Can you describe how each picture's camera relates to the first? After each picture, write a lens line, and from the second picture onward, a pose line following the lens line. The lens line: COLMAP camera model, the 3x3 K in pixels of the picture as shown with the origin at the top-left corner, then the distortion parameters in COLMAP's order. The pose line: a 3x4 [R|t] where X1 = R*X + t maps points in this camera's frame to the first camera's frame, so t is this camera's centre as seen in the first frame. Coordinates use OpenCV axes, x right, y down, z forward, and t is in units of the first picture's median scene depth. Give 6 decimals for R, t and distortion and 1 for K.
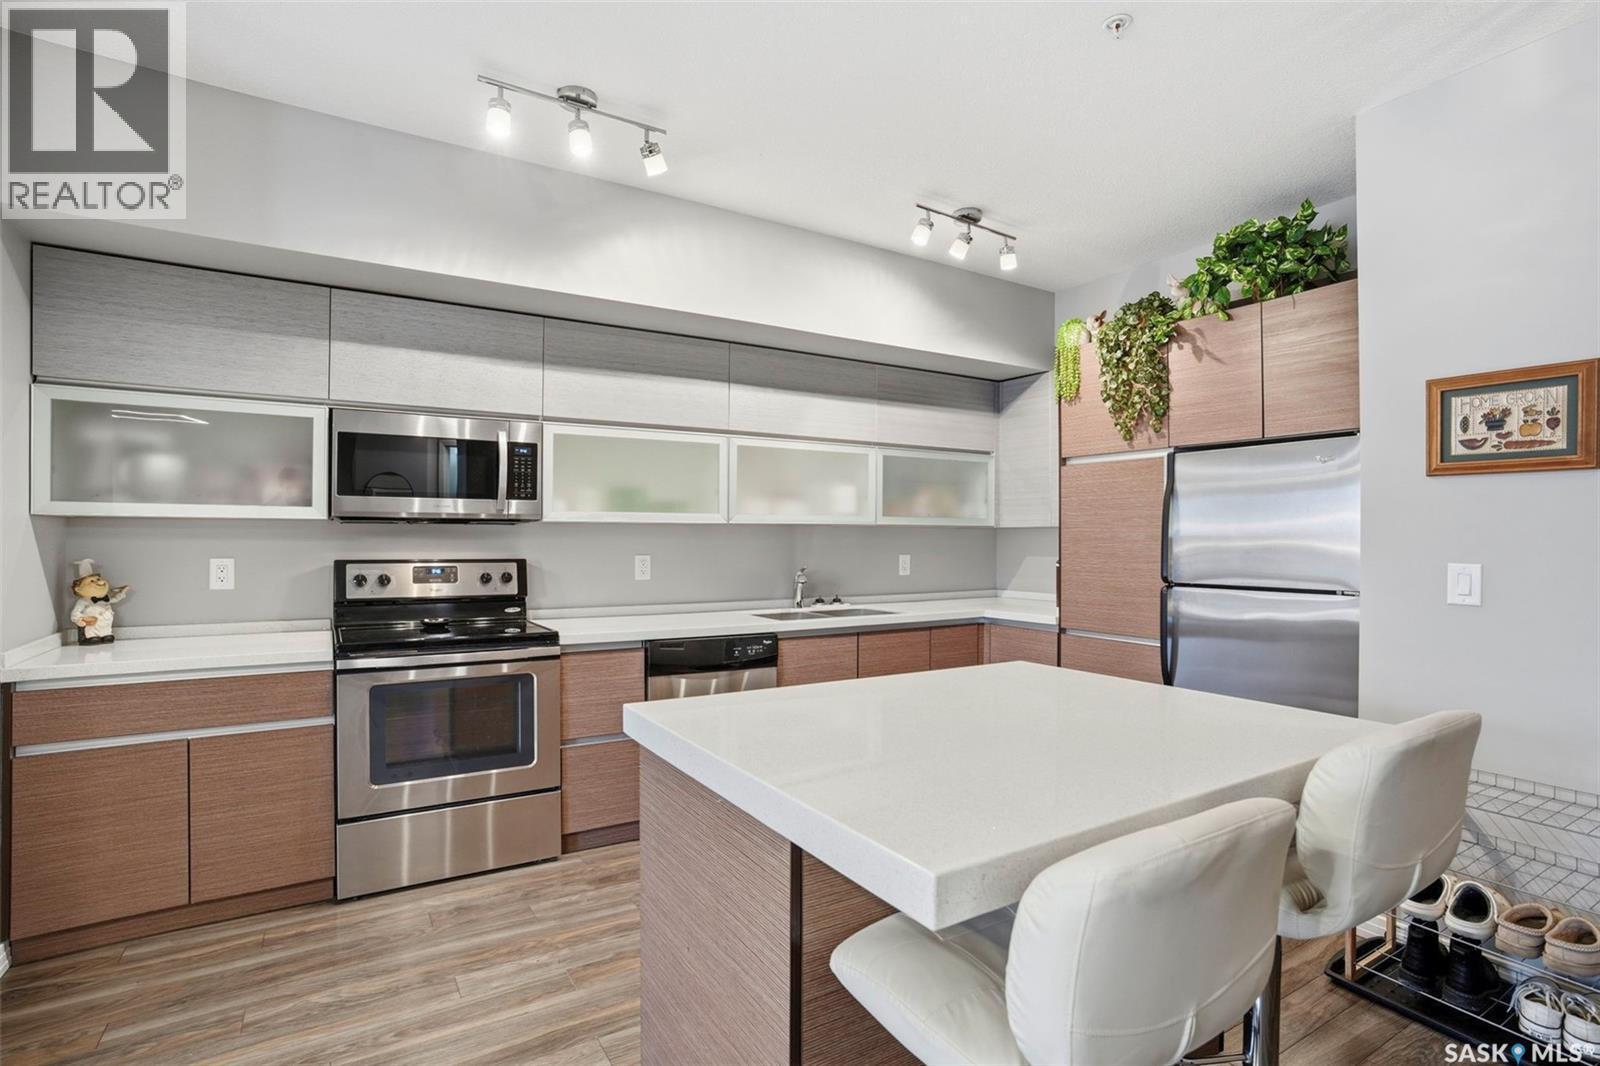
lens RADIAL K [[757.6, 0, 740.3], [0, 757.6, 538.2], [0, 0, 1]] dist [-0.025474, 0.004680]
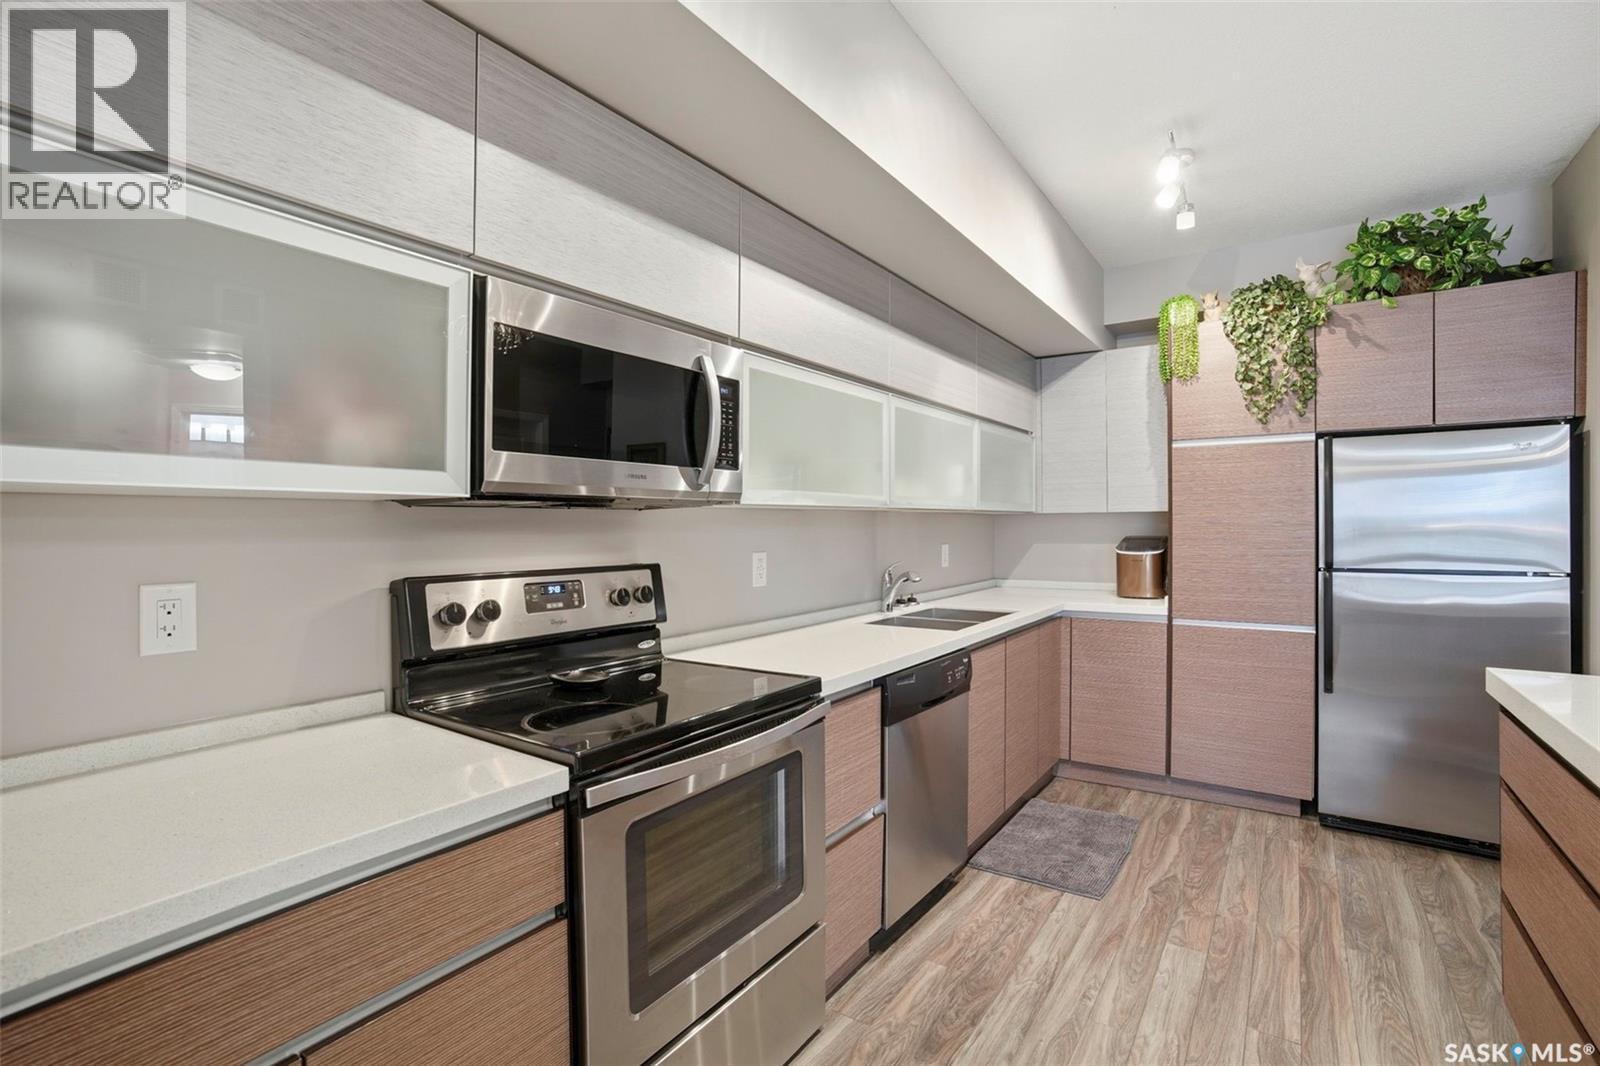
lens RADIAL K [[757.6, 0, 759.3], [0, 757.6, 532.6], [0, 0, 1]] dist [-0.025474, 0.004680]
pose [[0.908490, -0.013174, 0.417699, -0.524225], [0.009748, 0.999899, 0.010336, -0.005040], [-0.417793, -0.005318, 0.908527, 0.419144]]
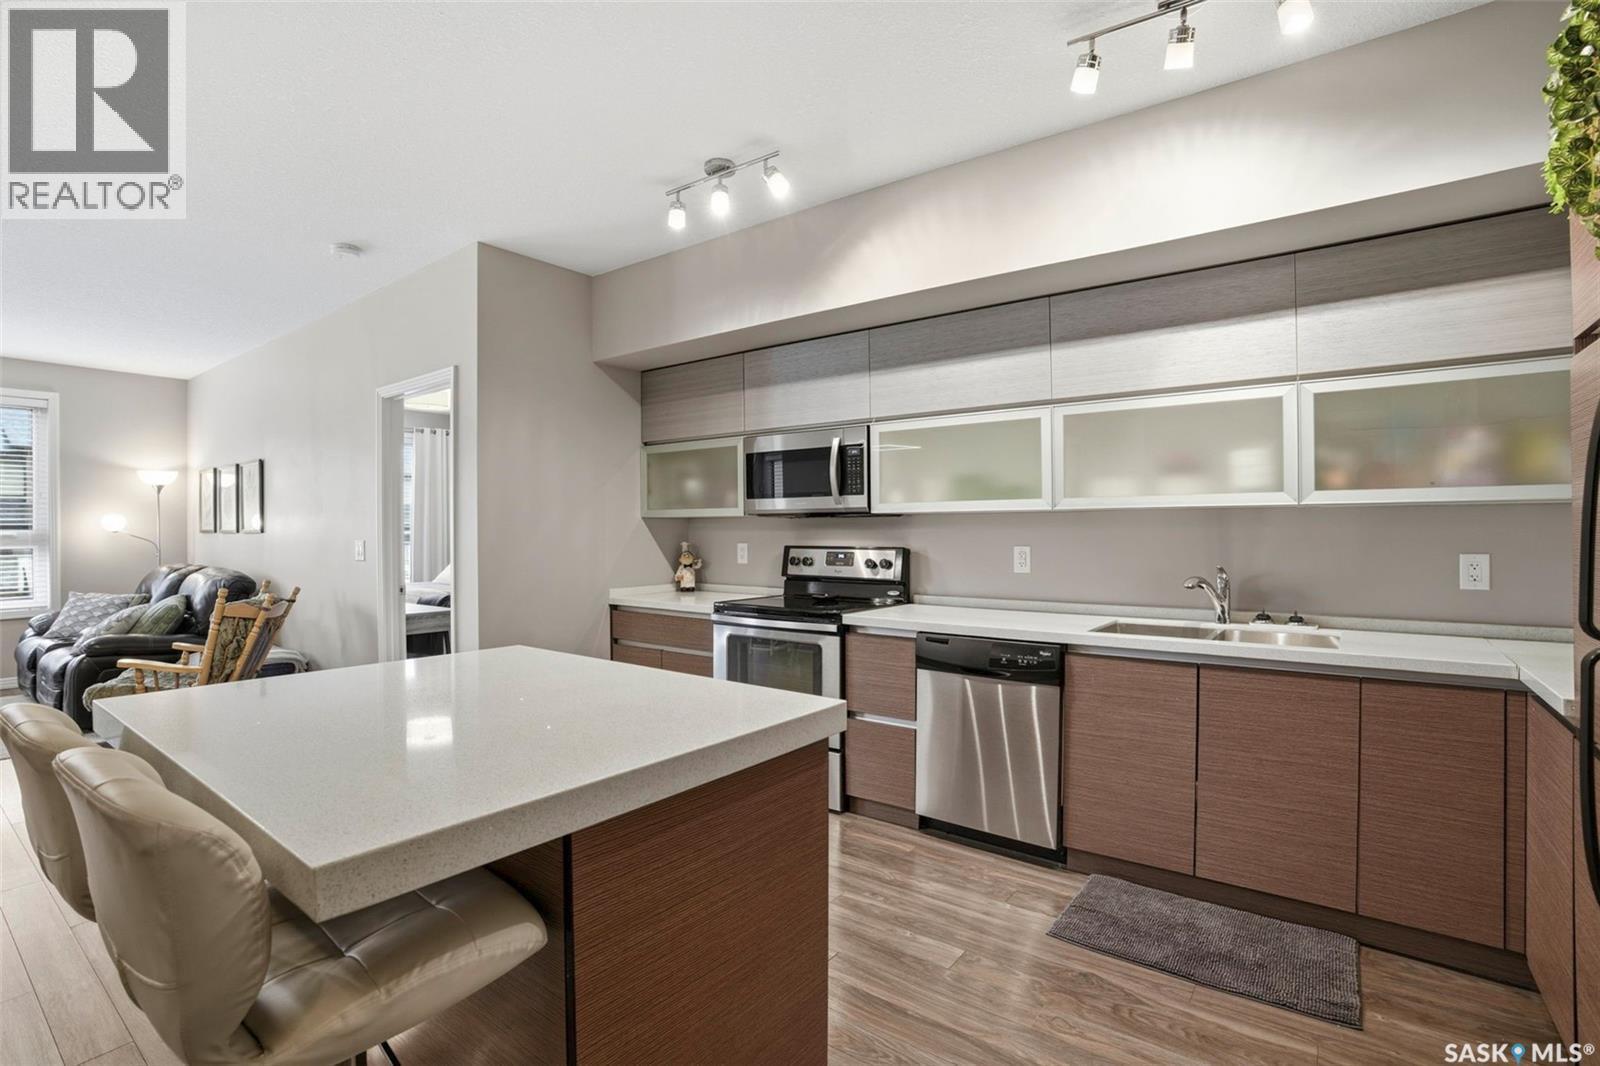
lens RADIAL K [[757.6, 0, 863.1], [0, 757.6, 534.7], [0, 0, 1]] dist [-0.025474, 0.004680]
pose [[0.441960, 0.000341, -0.897035, 0.747480], [0.002164, 0.999997, 0.001446, 0.007821], [0.897032, -0.002580, 0.441958, 0.509043]]
